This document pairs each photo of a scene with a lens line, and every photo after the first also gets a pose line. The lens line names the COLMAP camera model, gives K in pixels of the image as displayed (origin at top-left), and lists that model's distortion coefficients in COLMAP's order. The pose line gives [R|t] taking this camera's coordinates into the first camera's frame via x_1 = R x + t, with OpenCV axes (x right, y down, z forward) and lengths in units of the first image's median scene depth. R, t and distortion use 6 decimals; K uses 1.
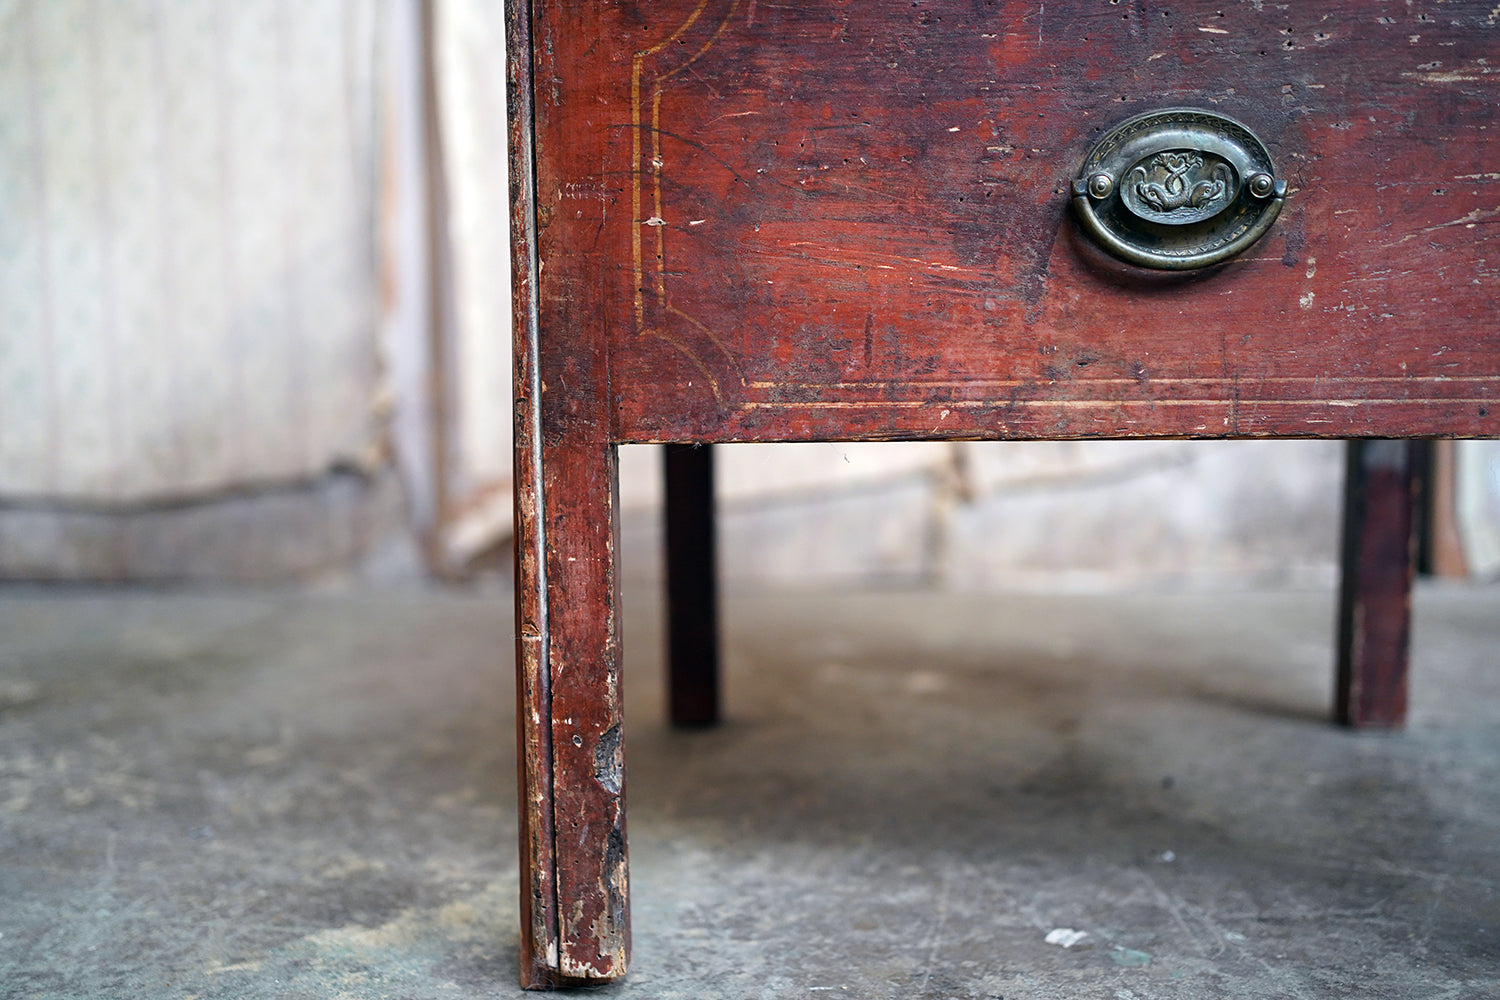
lens RADIAL K [[1512.9, 0, 756.3], [0, 1512.9, 491.9], [0, 0, 1]] dist [0.010203, 0.000000]
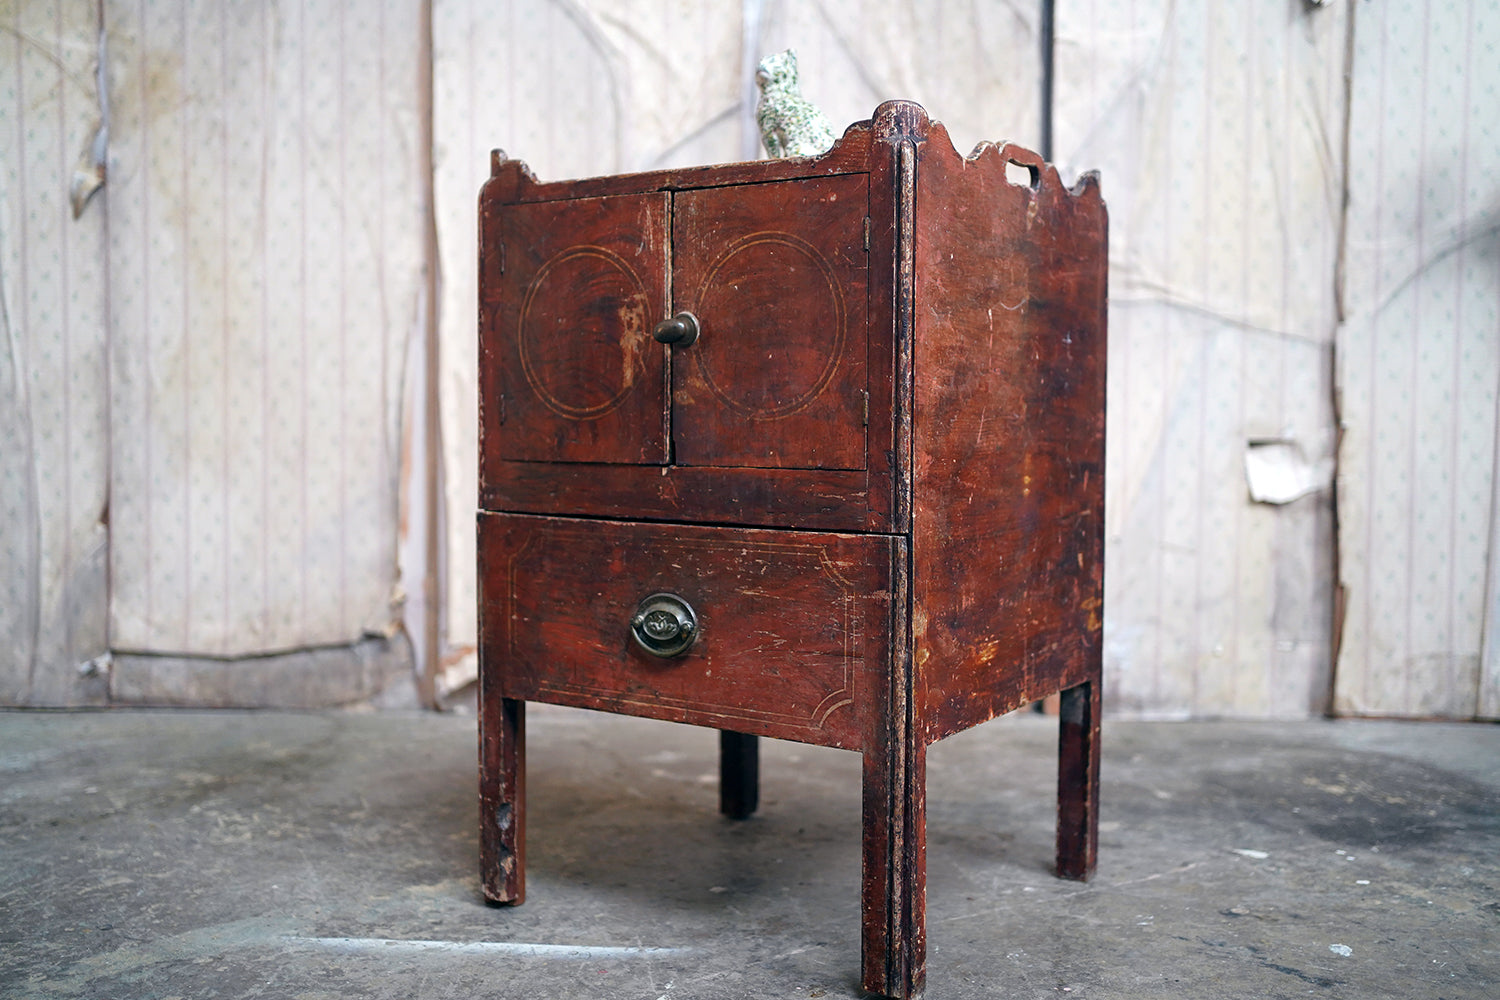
lens RADIAL K [[1512.9, 0, 756.4], [0, 1512.9, 494.3], [0, 0, 1]] dist [0.010203, 0.000000]
pose [[0.865615, 0.043111, -0.498851, 1.650499], [-0.065865, 0.997433, -0.028091, -0.352523], [0.496359, 0.057173, 0.866232, -1.138415]]
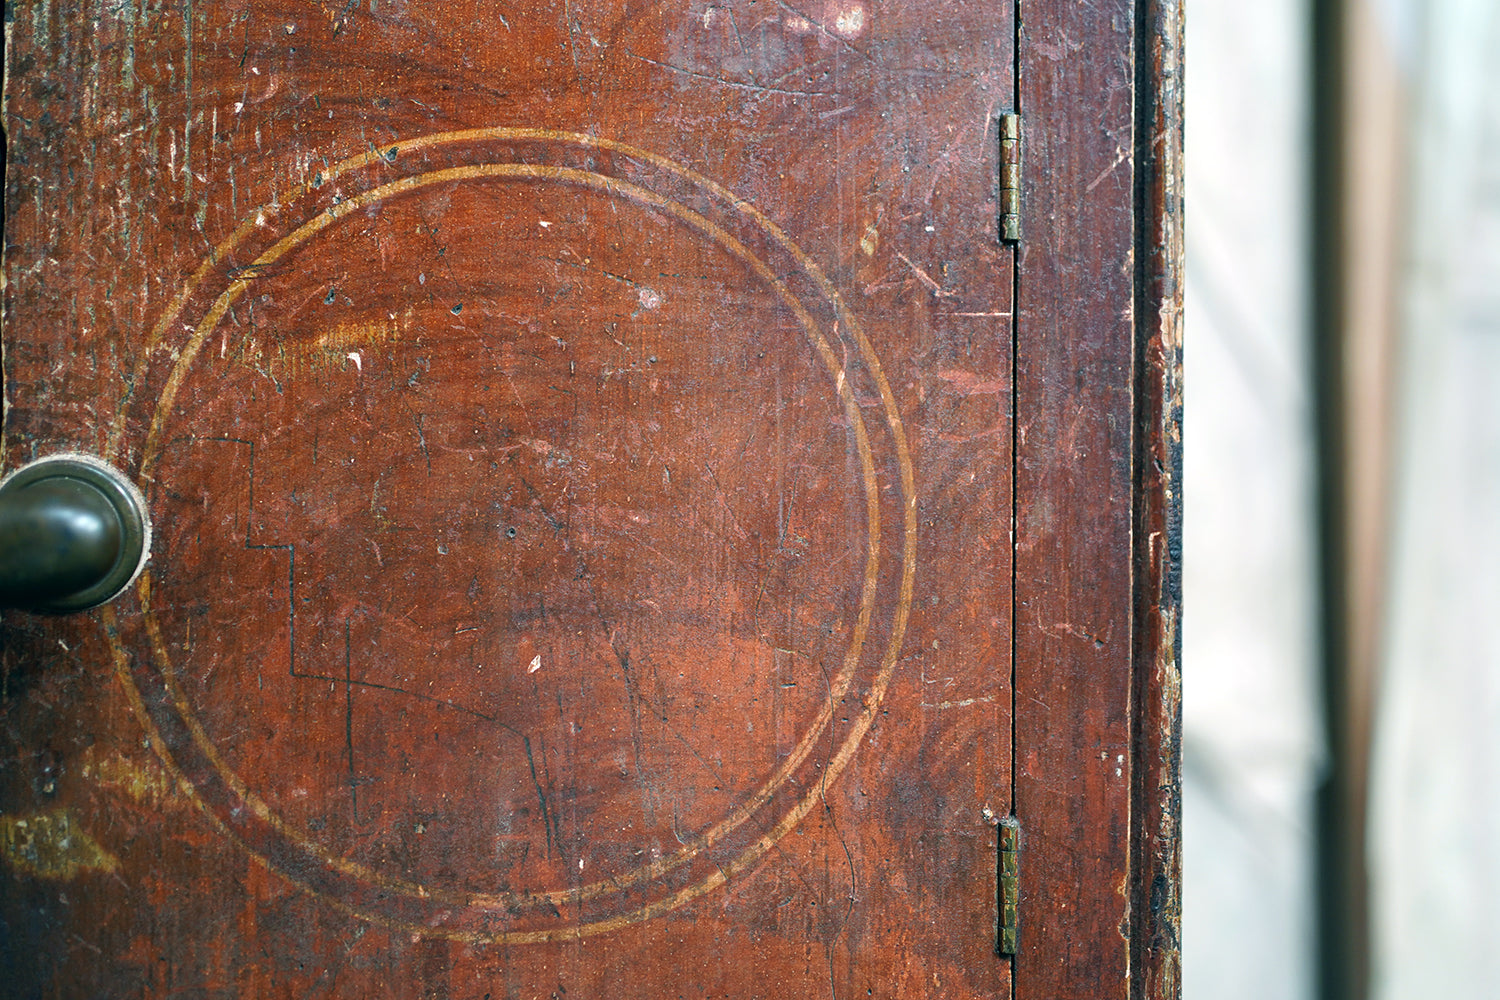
lens RADIAL K [[1512.9, 0, 751.5], [0, 1512.9, 493.8], [0, 0, 1]] dist [0.010203, 0.000000]
pose [[0.992234, 0.021790, 0.122466, 0.475233], [-0.006557, 0.992331, -0.123435, -0.632695], [-0.124216, 0.121674, 0.984767, 0.369992]]
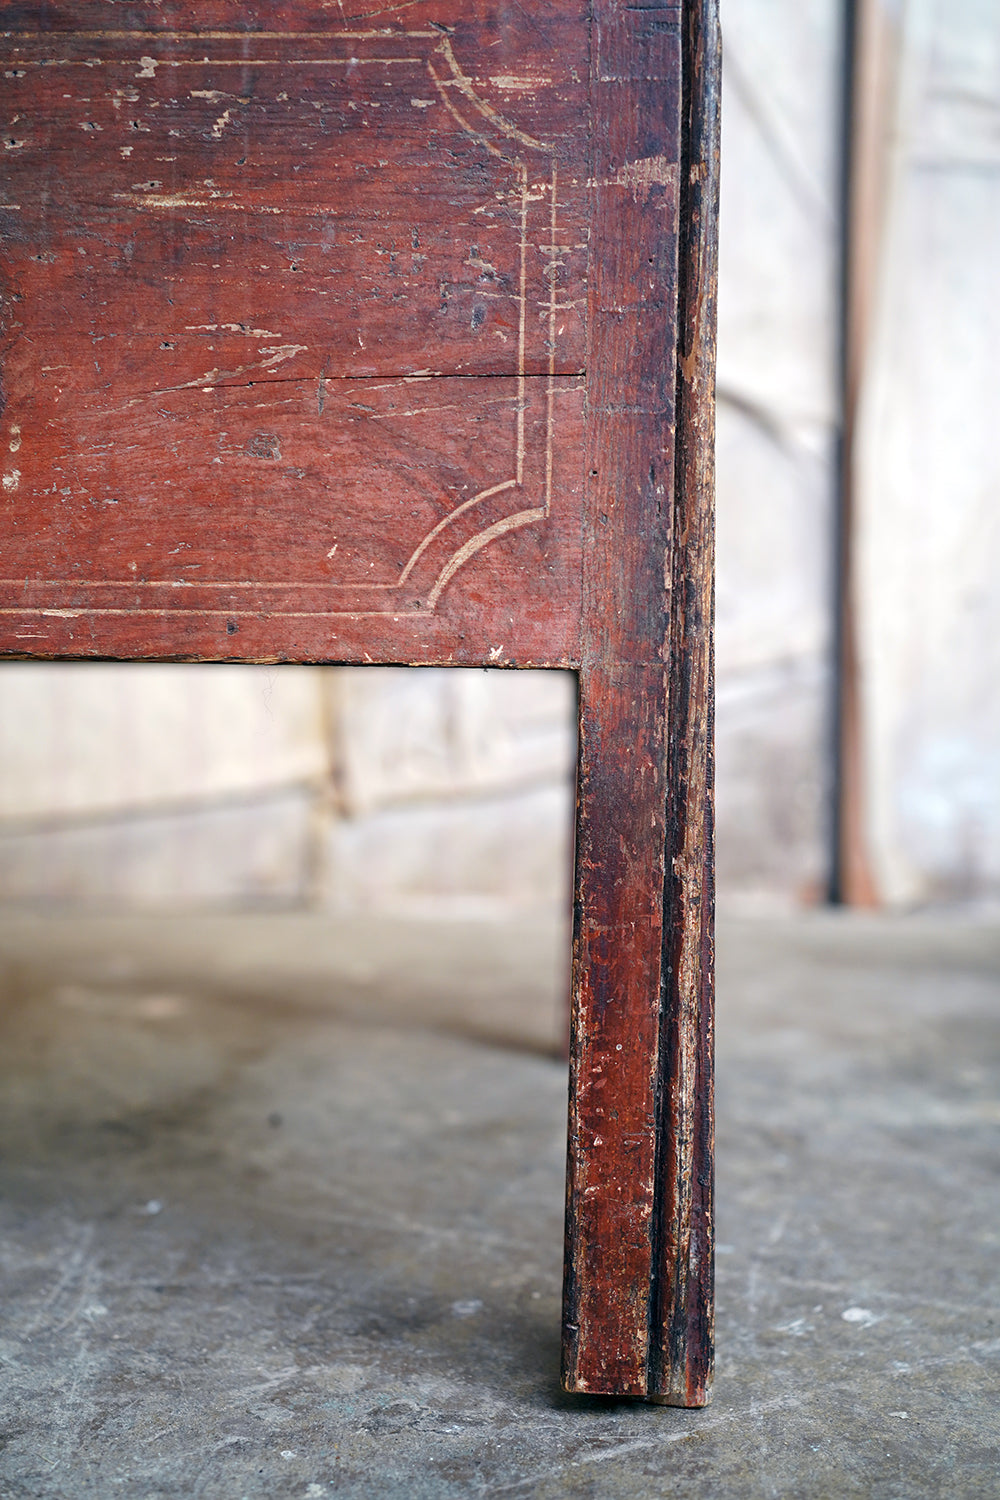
lens RADIAL K [[1512.9, 0, 511.5], [0, 1512.9, 751.5], [0, 0, 1]] dist [0.010203, 0.000000]
pose [[0.999412, 0.018473, 0.028903, 0.593179], [-0.016727, 0.998089, -0.059493, 0.054217], [-0.029947, 0.058974, 0.997810, 0.219895]]
